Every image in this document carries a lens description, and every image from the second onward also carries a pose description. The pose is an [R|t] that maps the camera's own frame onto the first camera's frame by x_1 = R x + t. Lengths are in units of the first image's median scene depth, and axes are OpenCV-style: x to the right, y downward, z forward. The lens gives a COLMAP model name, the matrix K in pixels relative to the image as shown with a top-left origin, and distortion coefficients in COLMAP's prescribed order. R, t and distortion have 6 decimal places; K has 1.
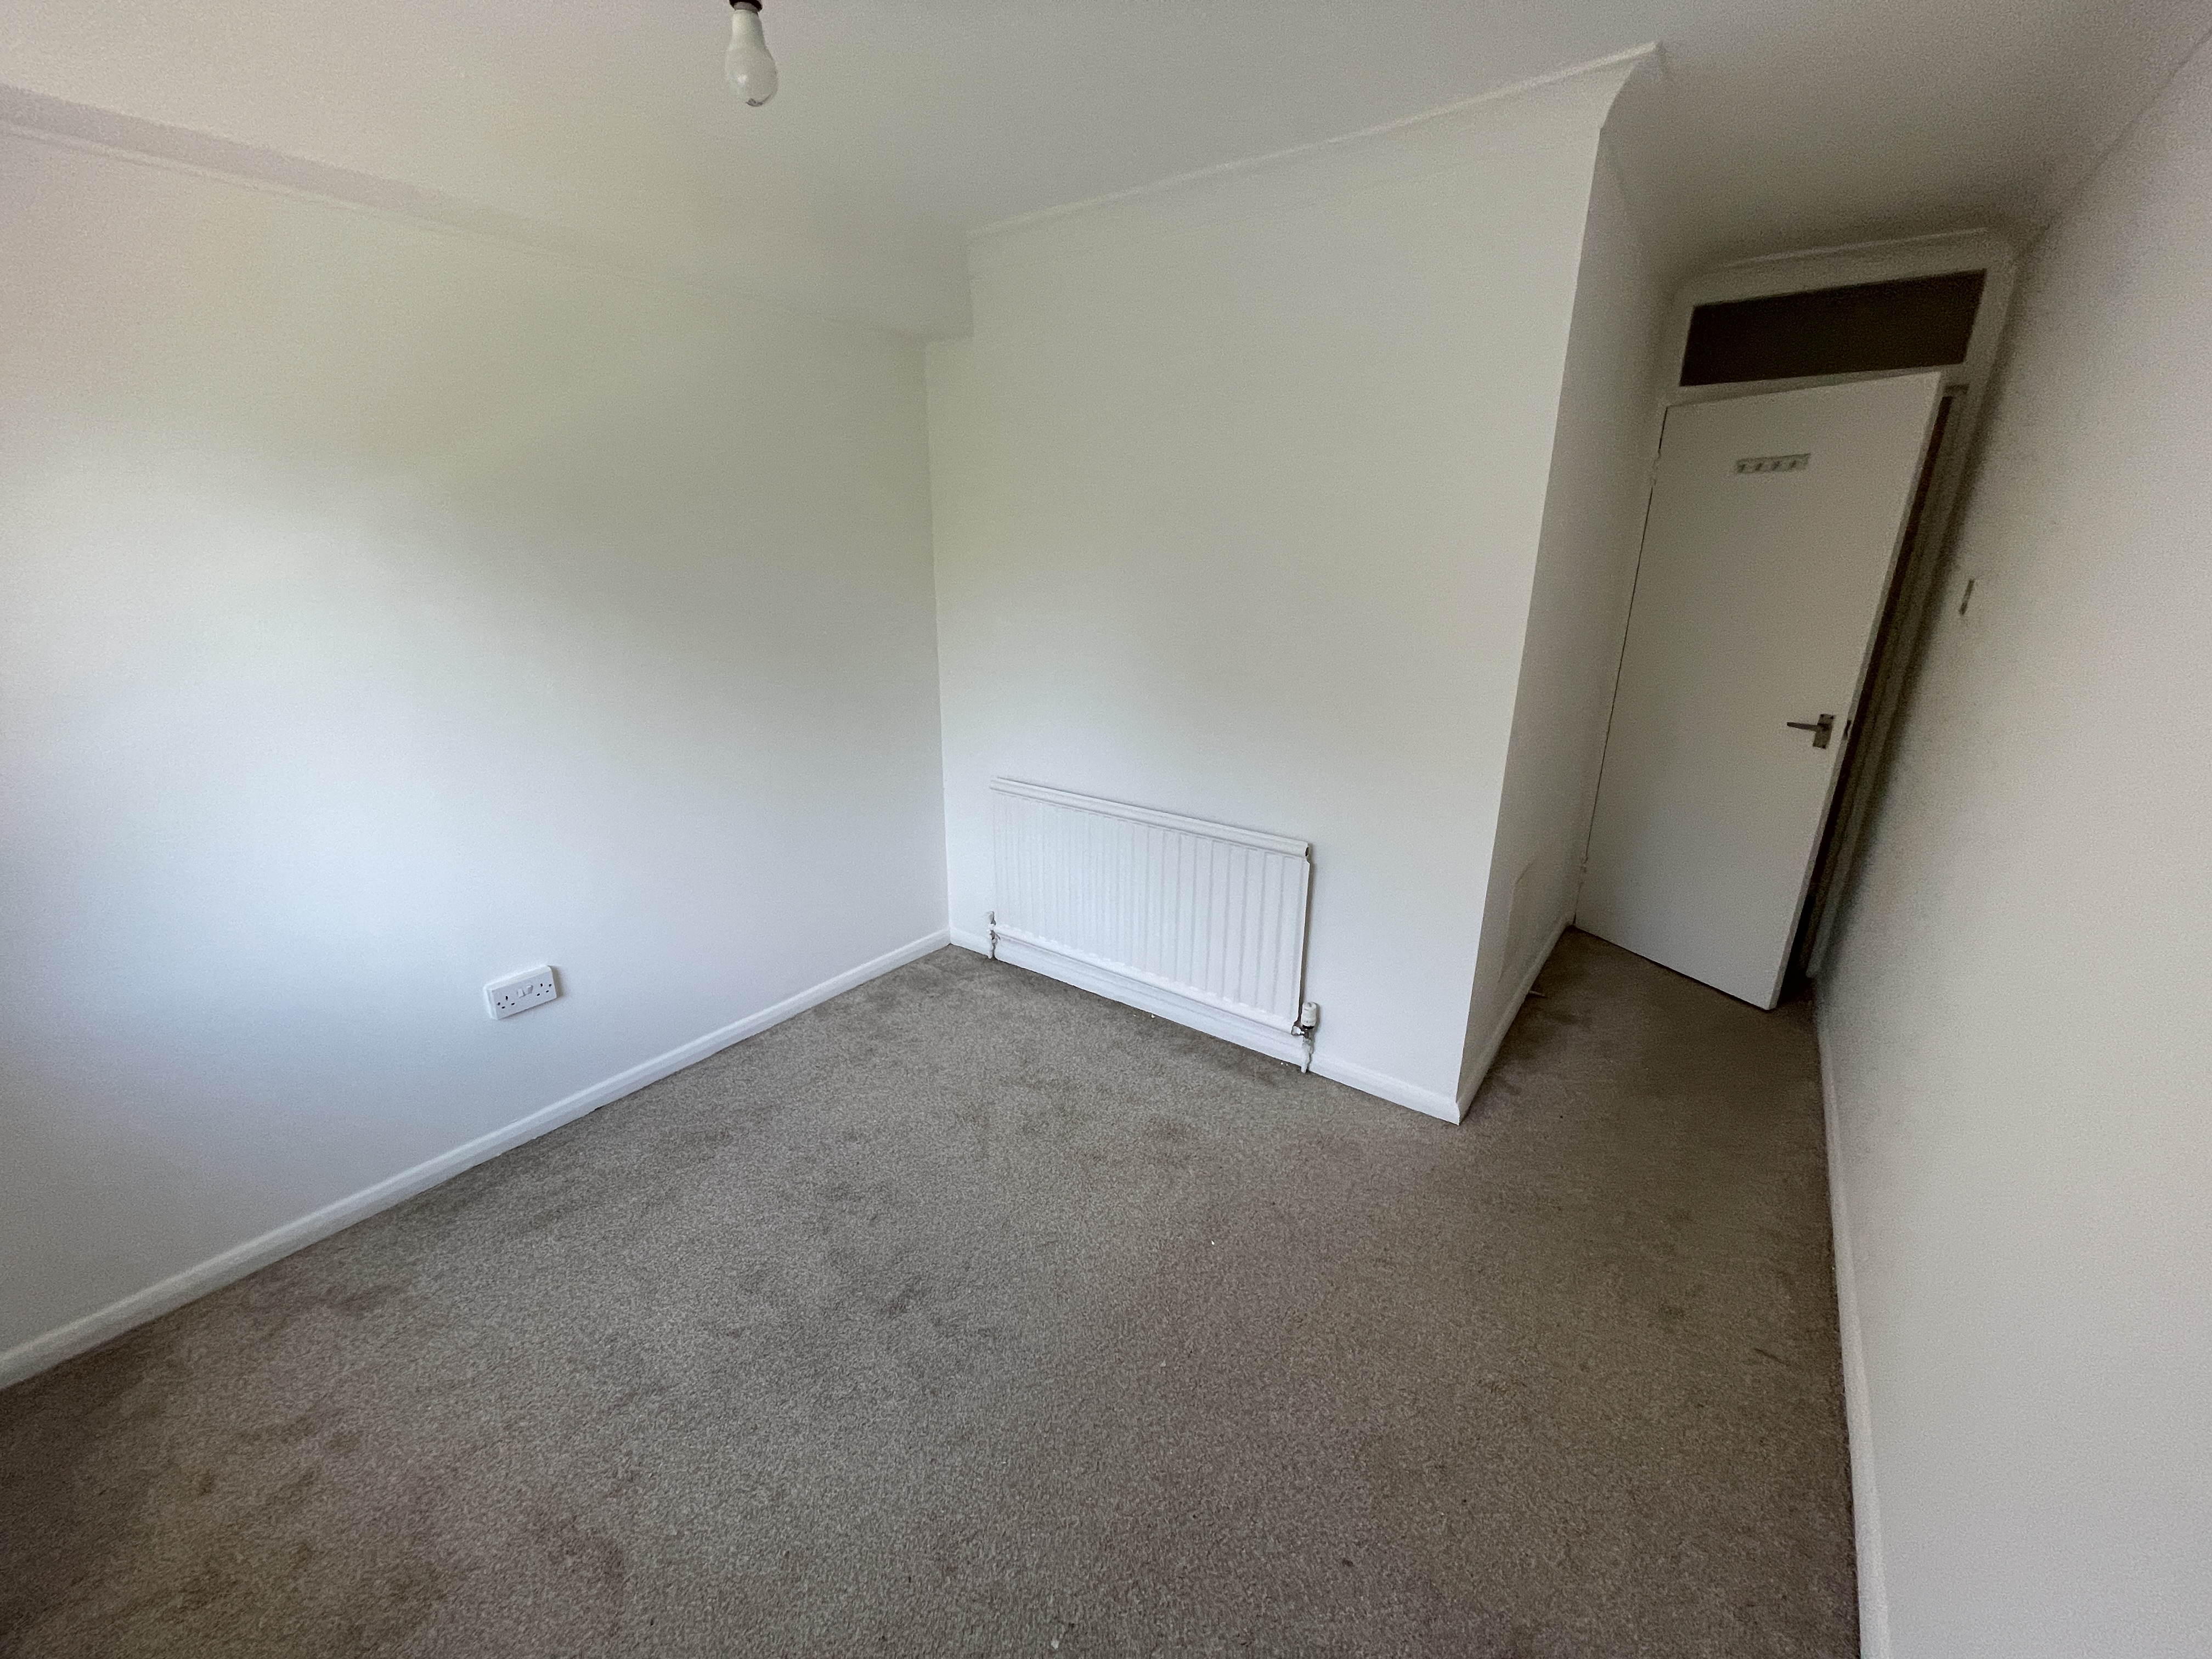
lens RADIAL K [[890.5, 0, 1100.6], [0, 890.5, 819.9], [0, 0, 1]] dist [0.009360, 0.000117]
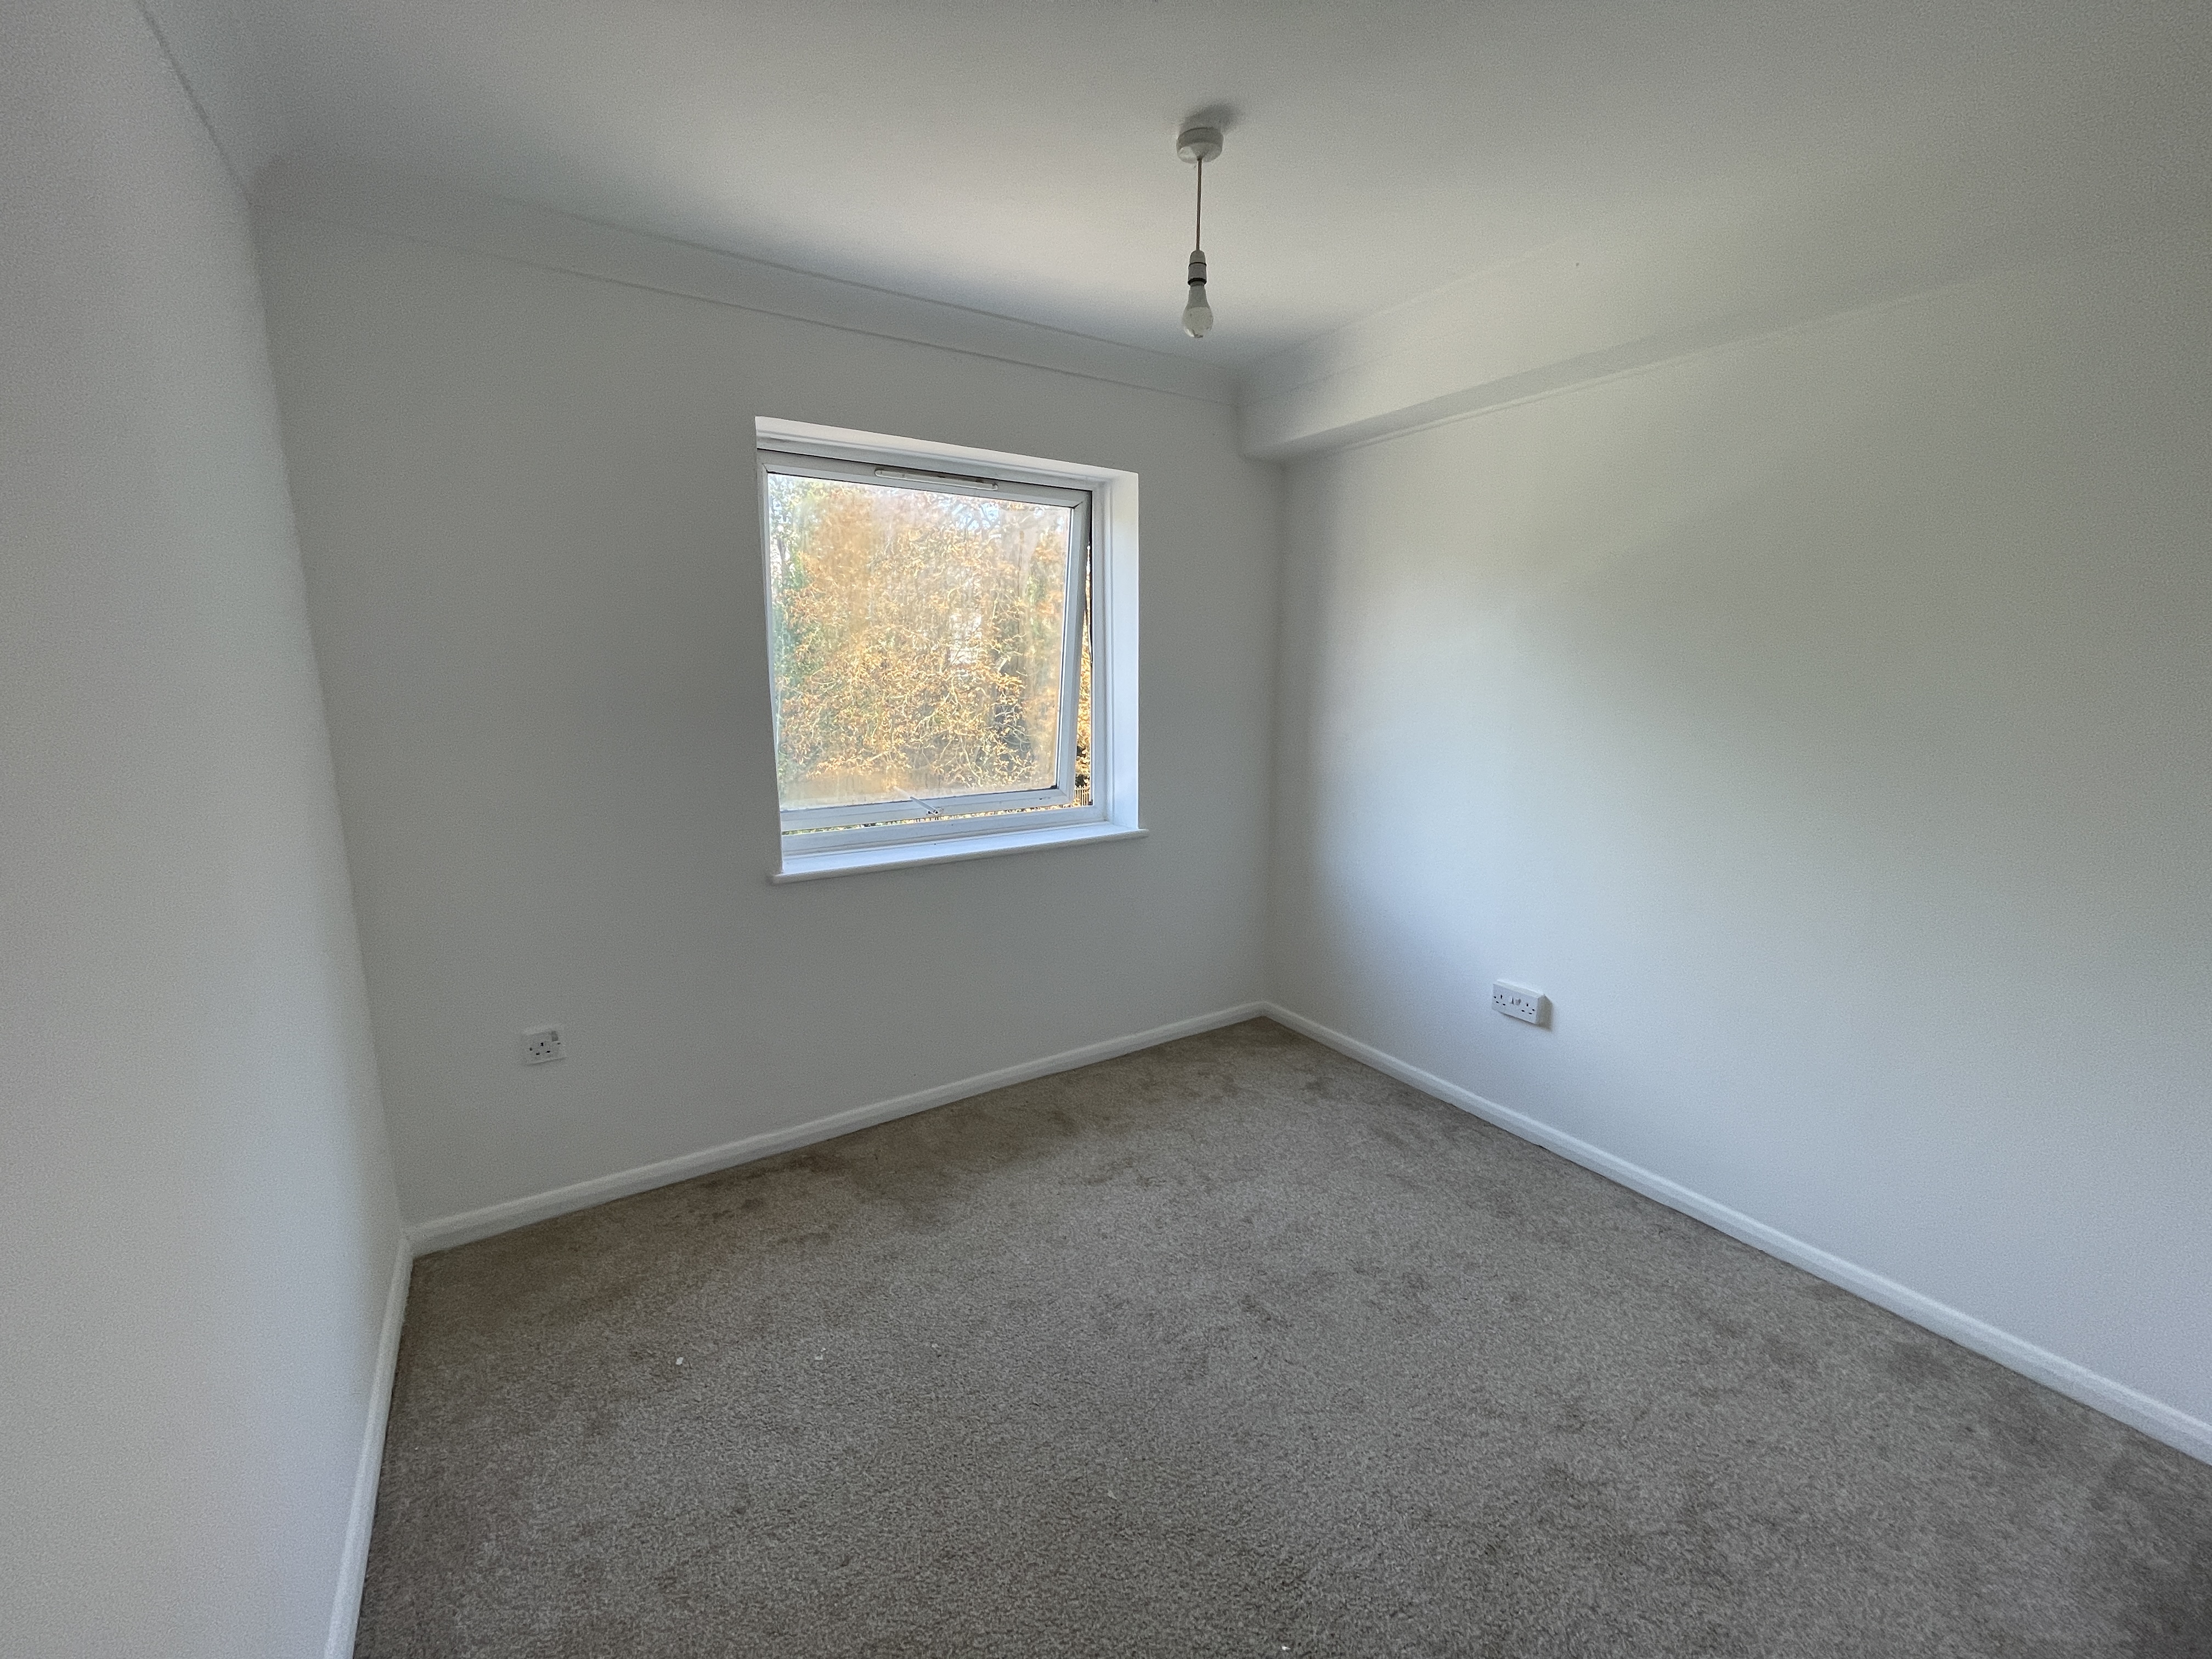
lens RADIAL K [[890.5, 0, 1100.6], [0, 890.5, 819.9], [0, 0, 1]] dist [0.009360, 0.000117]
pose [[-0.341590, 0.153936, -0.927157, 0.589631], [-0.290862, 0.920751, 0.260034, -0.172760], [0.893709, 0.358500, -0.269745, 0.740257]]
